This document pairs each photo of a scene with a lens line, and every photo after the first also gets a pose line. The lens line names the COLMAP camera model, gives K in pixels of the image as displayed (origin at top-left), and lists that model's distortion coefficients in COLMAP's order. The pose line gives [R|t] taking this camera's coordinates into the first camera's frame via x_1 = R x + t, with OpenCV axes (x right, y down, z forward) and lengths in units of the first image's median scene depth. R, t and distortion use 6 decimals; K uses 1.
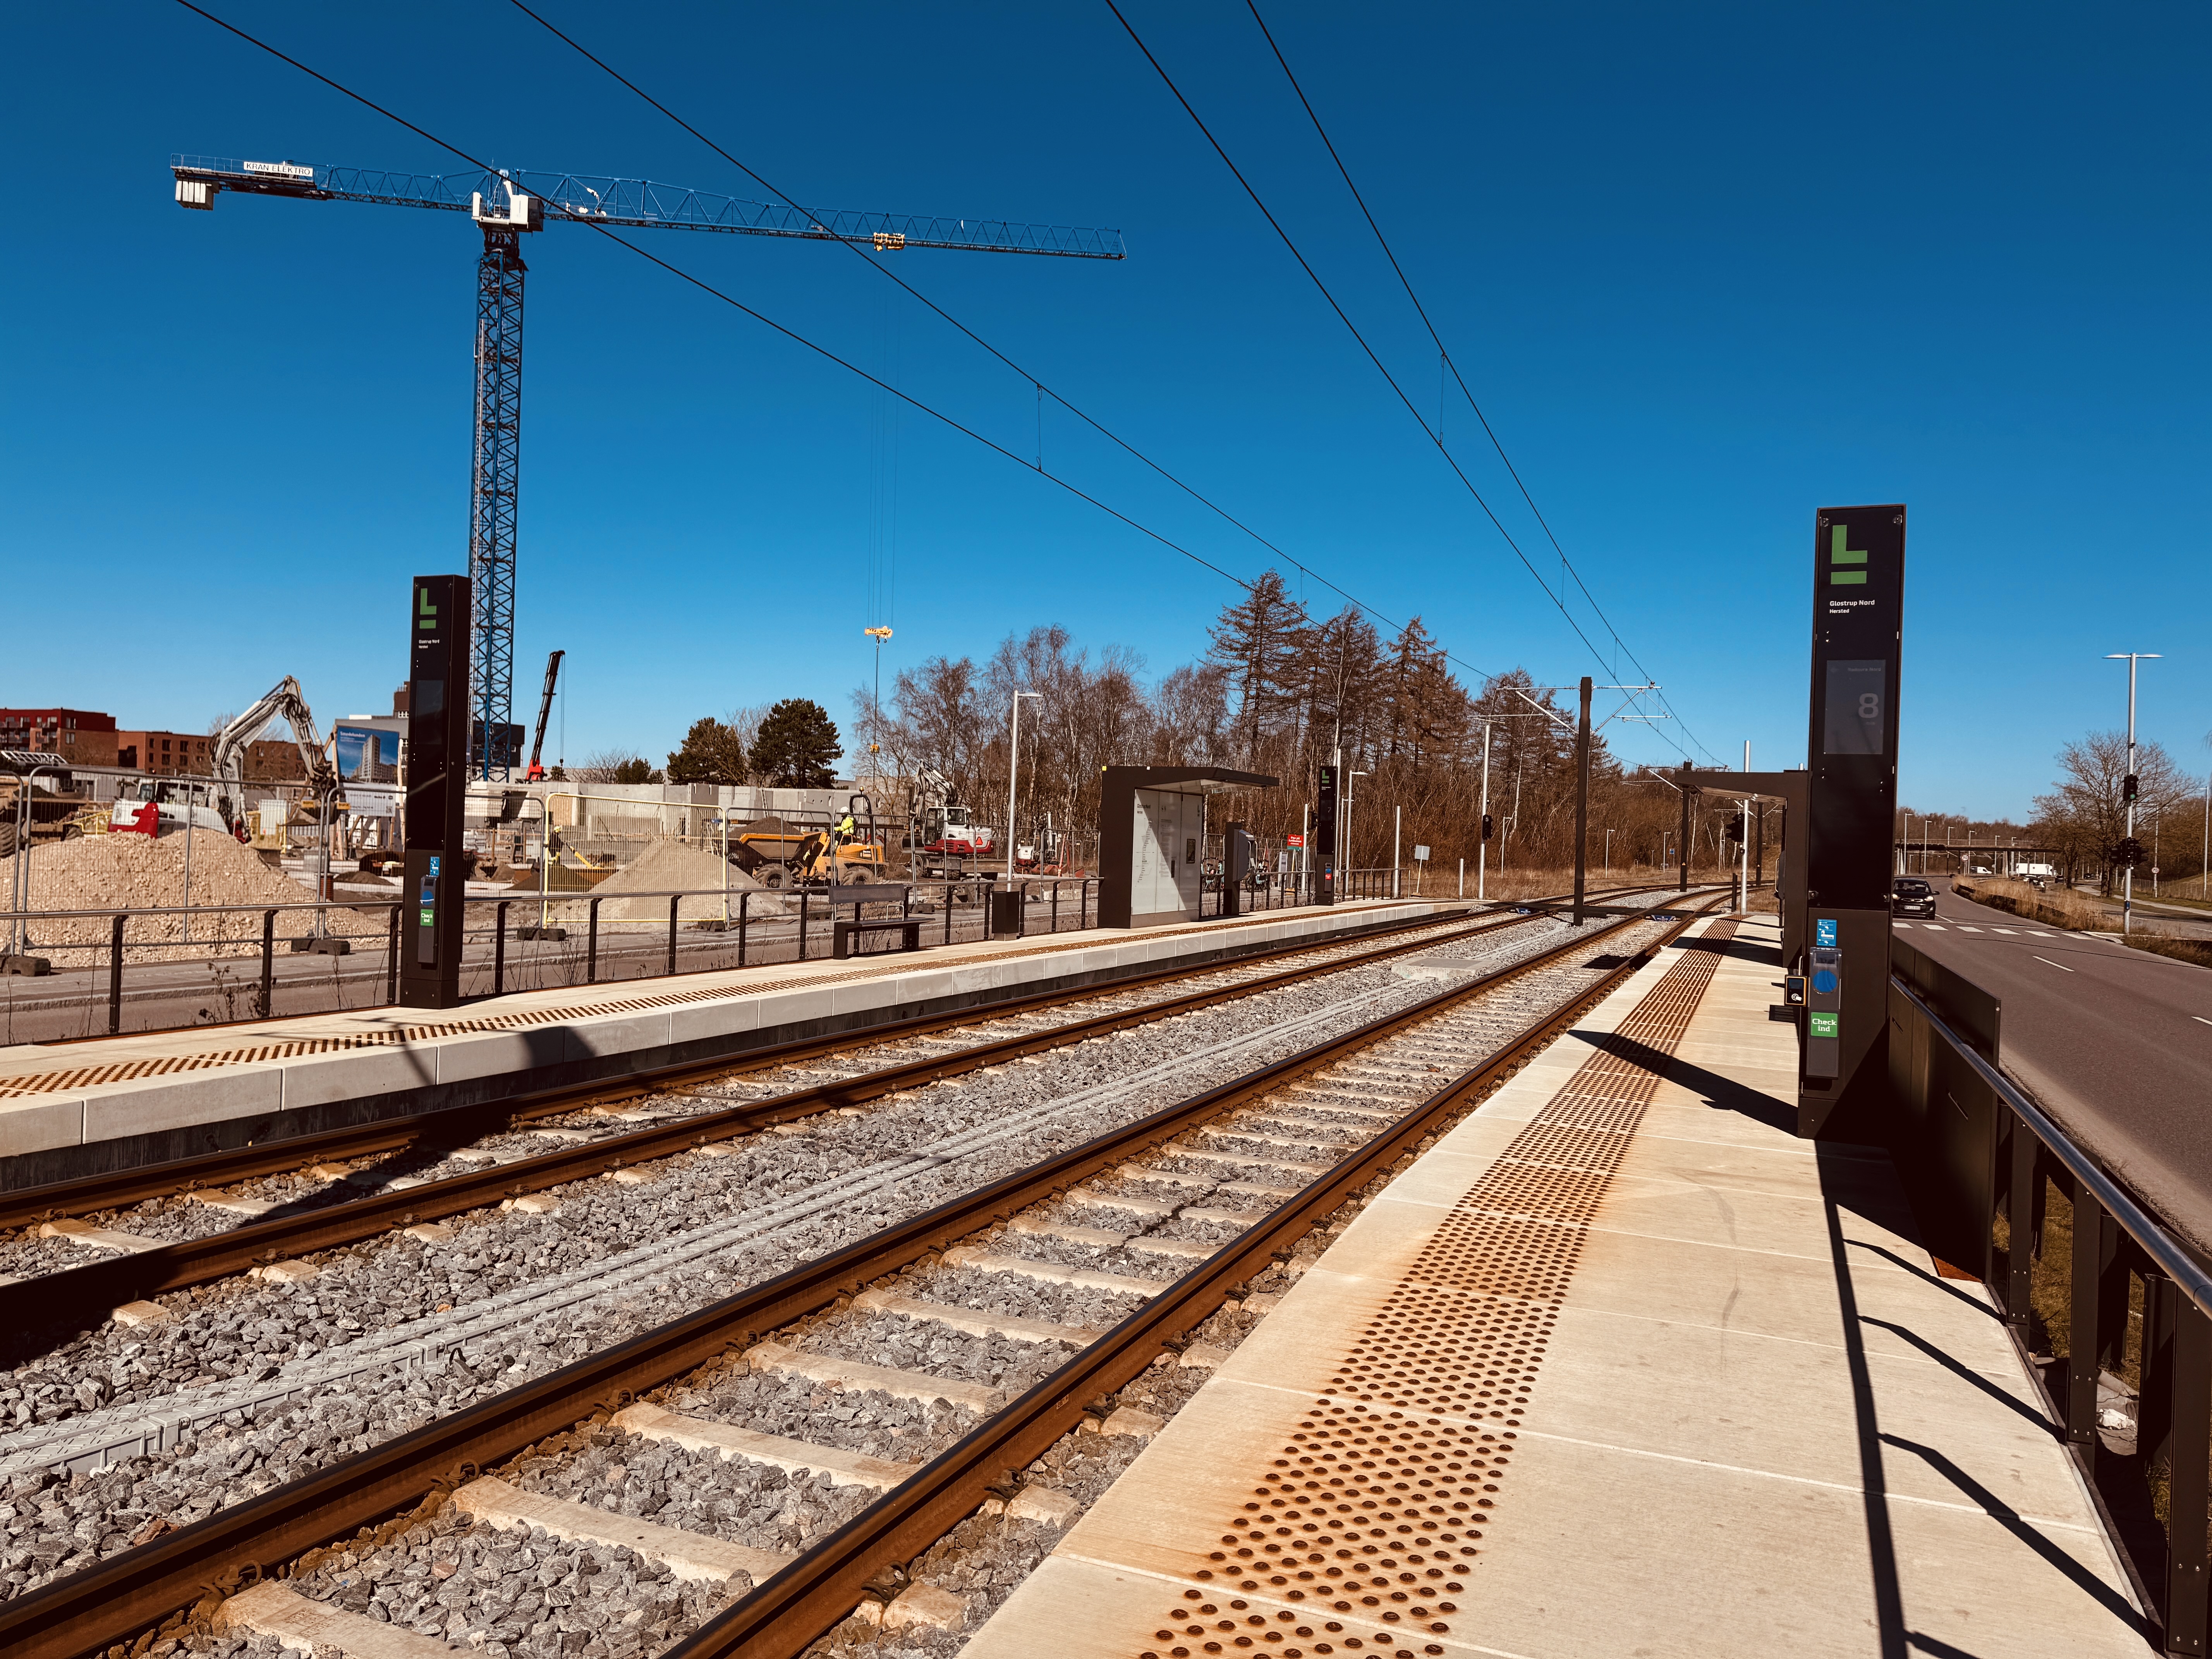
lens RADIAL K [[1537.3, 0, 1068.4], [0, 1537.3, 829.7], [0, 0, 1]] dist [0.040391, -0.043580]
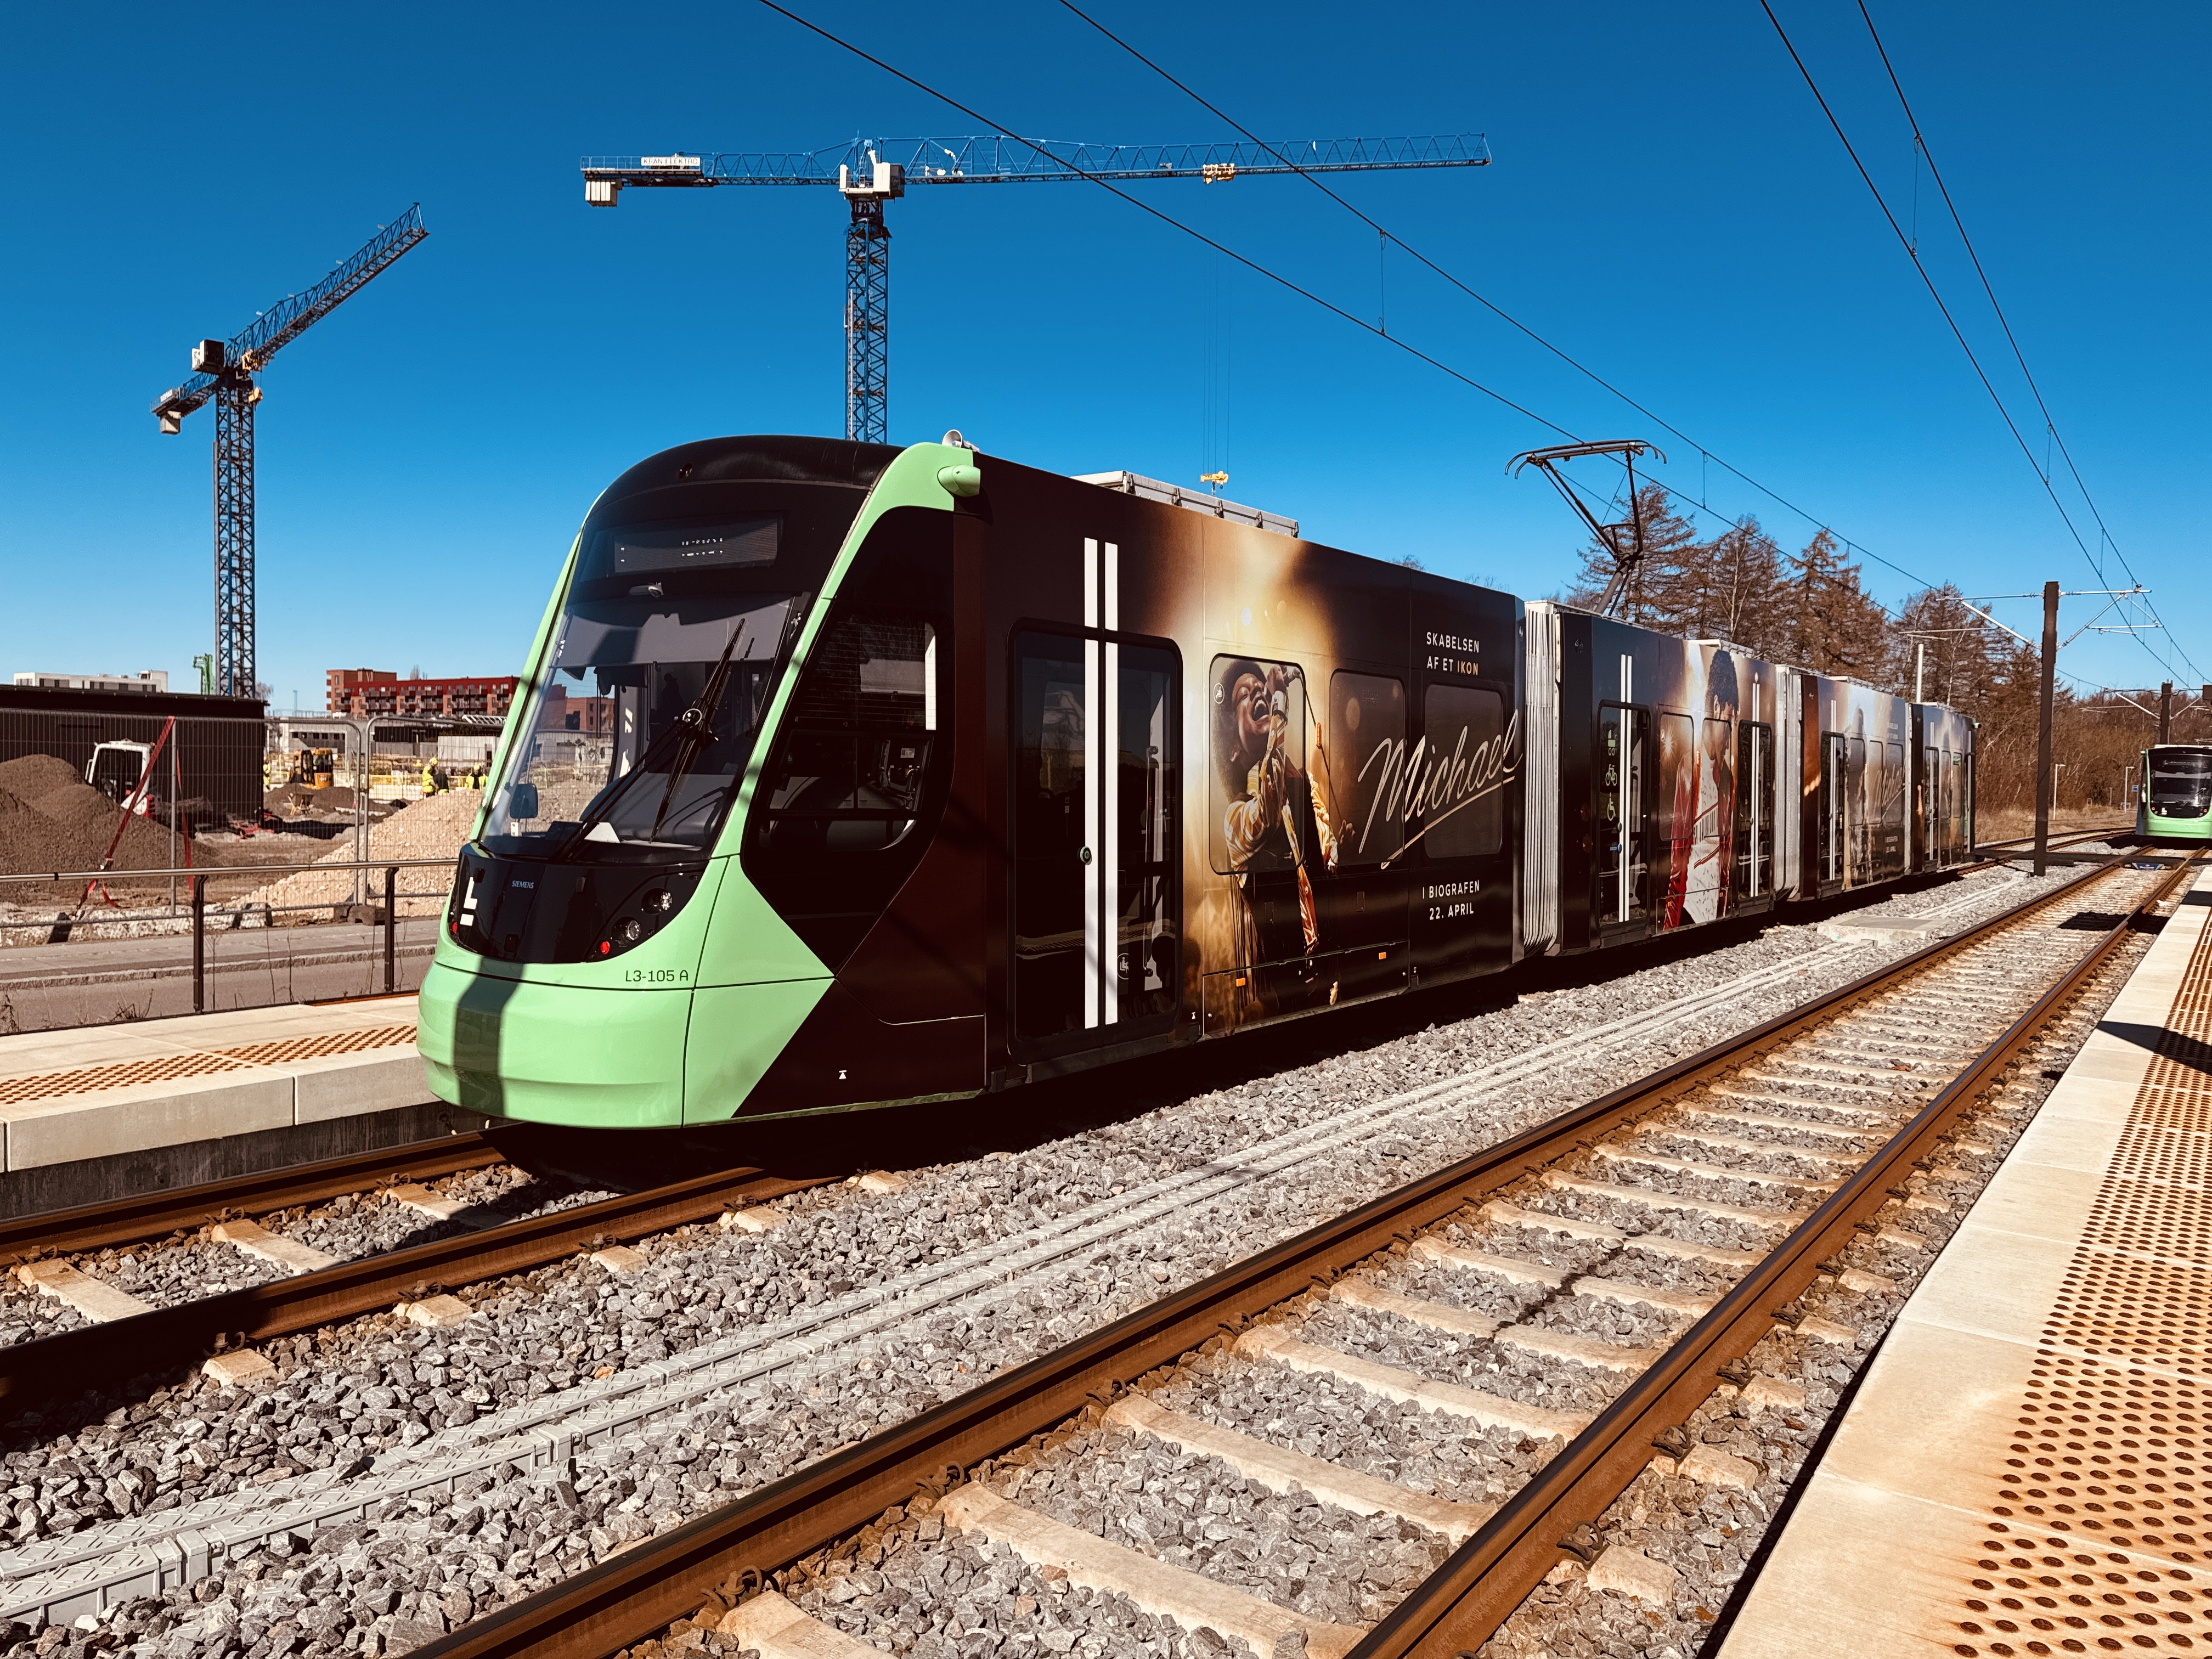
lens RADIAL K [[1537.3, 0, 1095.3], [0, 1537.3, 852.2], [0, 0, 1]] dist [0.040391, -0.043580]
pose [[0.977794, -0.000965, -0.209565, 0.005738], [0.011435, 0.998745, 0.048754, 0.007783], [0.209255, -0.050068, 0.976579, 0.260889]]
